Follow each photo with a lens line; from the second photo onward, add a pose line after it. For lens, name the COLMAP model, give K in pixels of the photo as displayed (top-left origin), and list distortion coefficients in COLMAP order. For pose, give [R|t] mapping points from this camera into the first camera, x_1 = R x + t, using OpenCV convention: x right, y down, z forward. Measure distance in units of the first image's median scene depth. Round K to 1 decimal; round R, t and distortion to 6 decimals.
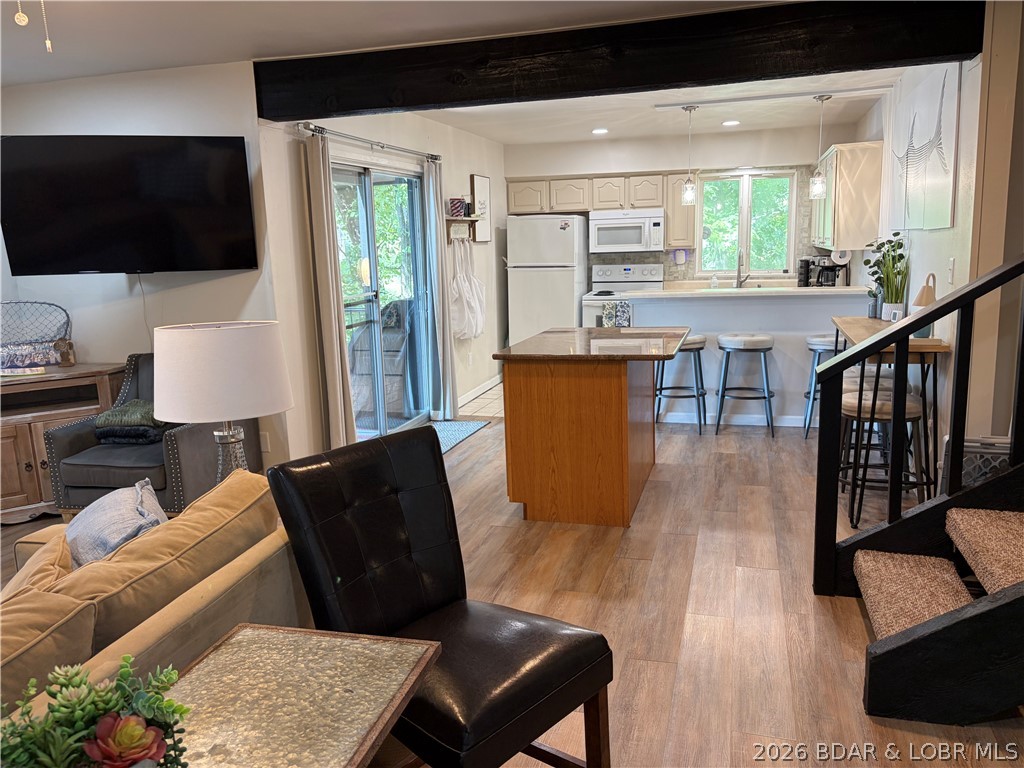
lens RADIAL K [[775.9, 0, 513.6], [0, 775.9, 390.1], [0, 0, 1]] dist [0.058074, -0.079156]
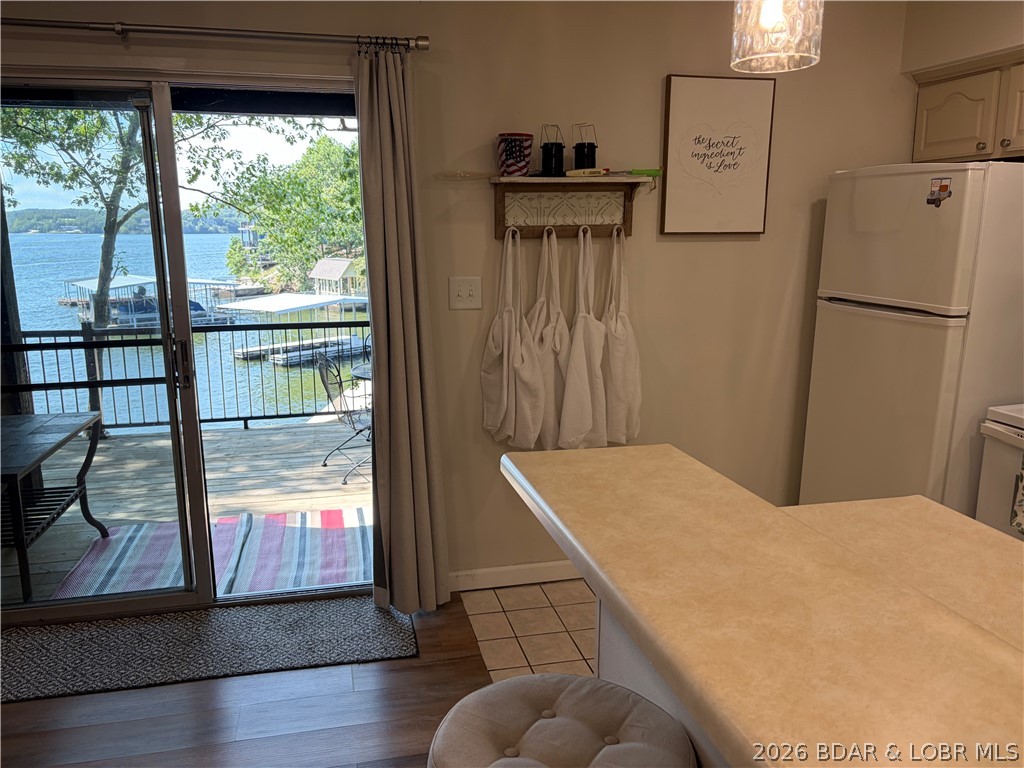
lens RADIAL K [[770.3, 0, 504.5], [0, 770.3, 383.6], [0, 0, 1]] dist [0.016104, 0.001685]
pose [[0.495975, 0.200337, -0.844911, 0.329853], [-0.177232, 0.975894, 0.127356, -0.170127], [0.850058, 0.086580, 0.519525, 0.814441]]
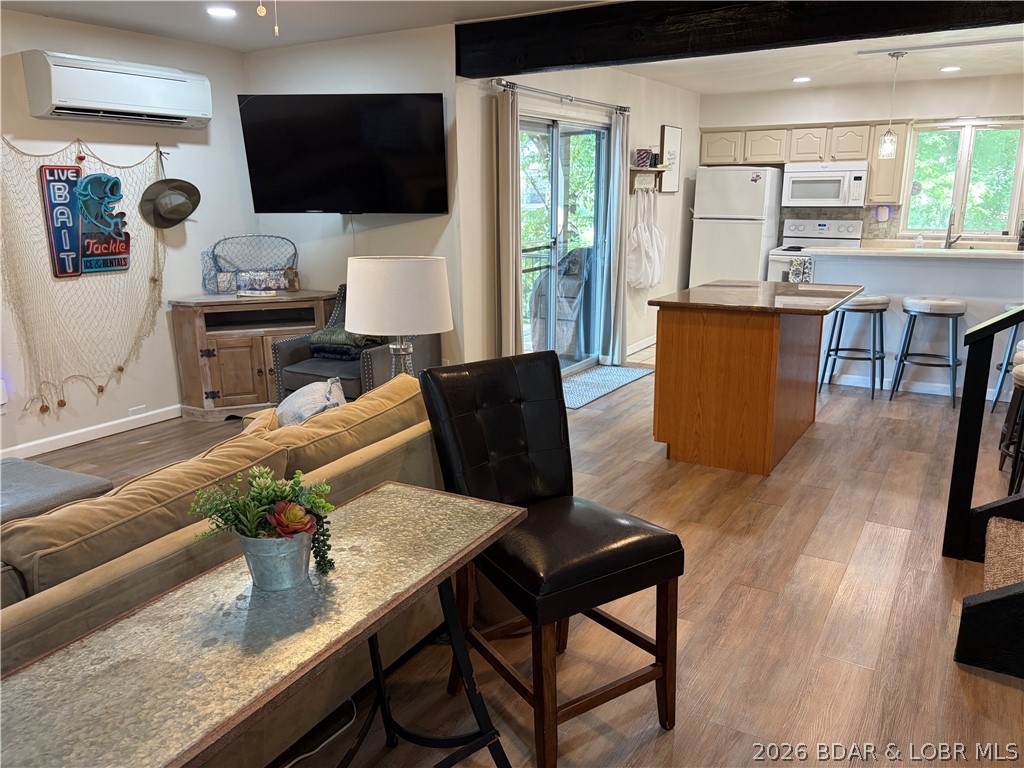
lens RADIAL K [[779.9, 0, 510.6], [0, 779.9, 389.0], [0, 0, 1]] dist [0.019907, -0.009068]
pose [[0.965533, 0.085695, -0.245771, 0.038905], [-0.070864, 0.995125, 0.068586, 0.008995], [0.250450, -0.048806, 0.966898, -0.051127]]
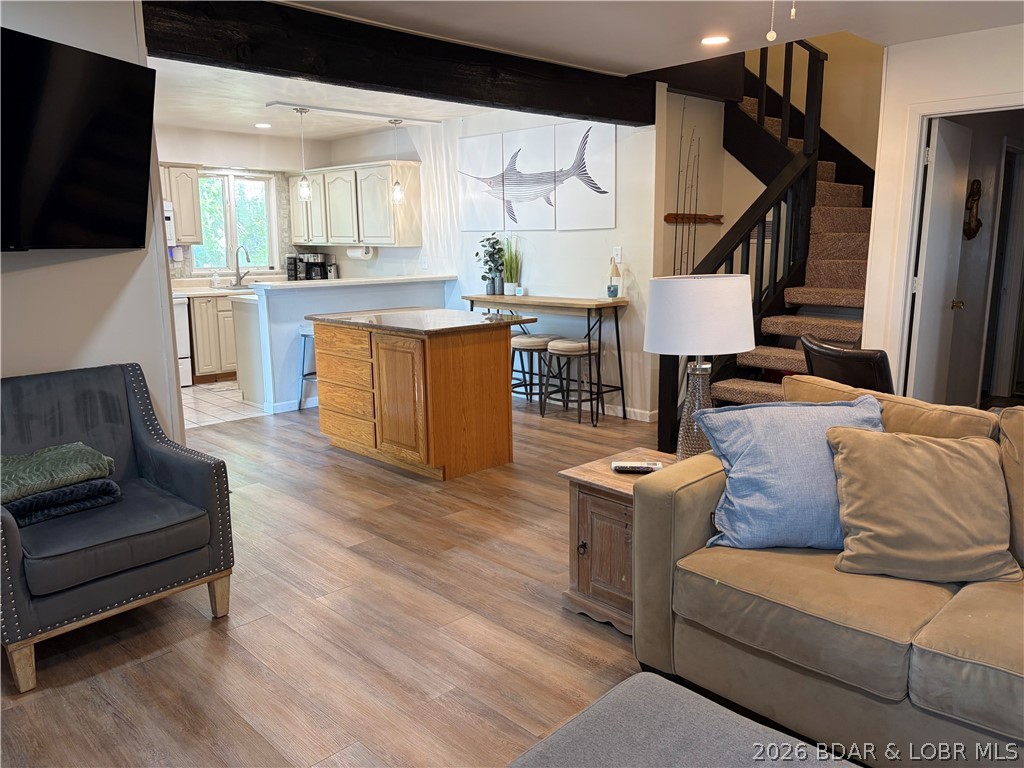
lens RADIAL K [[765.2, 0, 514.8], [0, 765.2, 399.2], [0, 0, 1]] dist [0.099014, -0.321378]
pose [[0.495825, -0.149764, 0.855411, -0.538654], [0.152233, 0.984754, 0.084170, -0.014072], [-0.854975, 0.088488, 0.511065, 0.226987]]
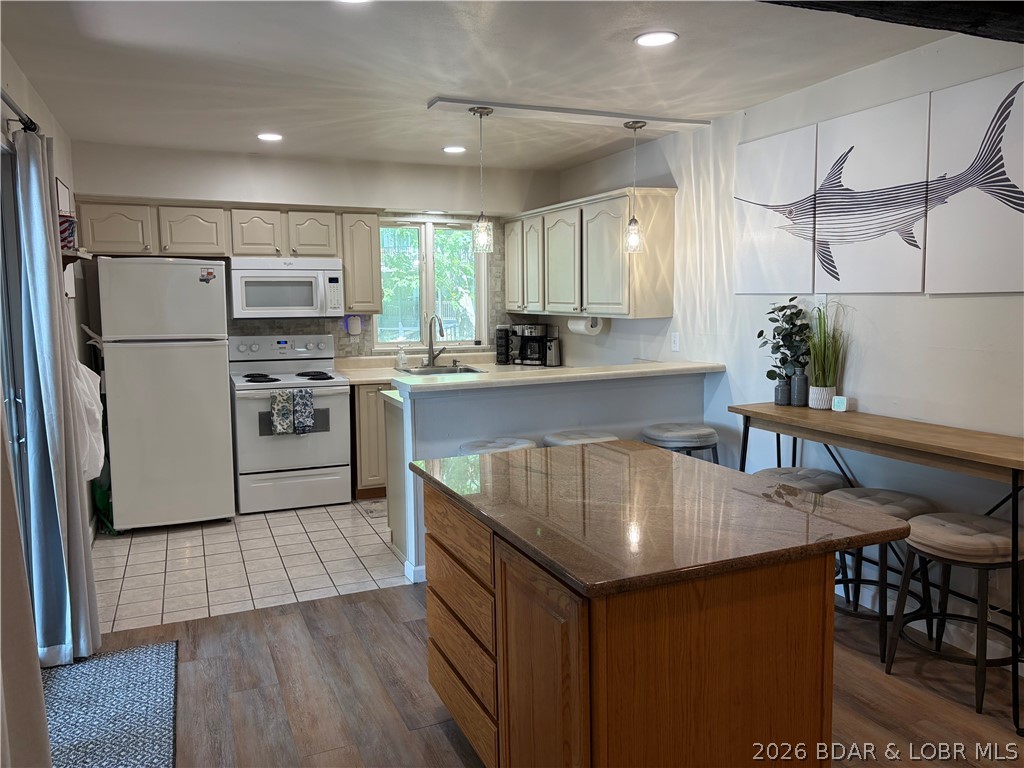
lens RADIAL K [[775.9, 0, 513.6], [0, 775.9, 390.1], [0, 0, 1]] dist [0.058074, -0.079156]
pose [[0.771819, -0.056163, 0.633357, -0.180827], [0.107782, 0.993232, -0.043270, -0.079153], [-0.626641, 0.101661, 0.772649, 0.440129]]
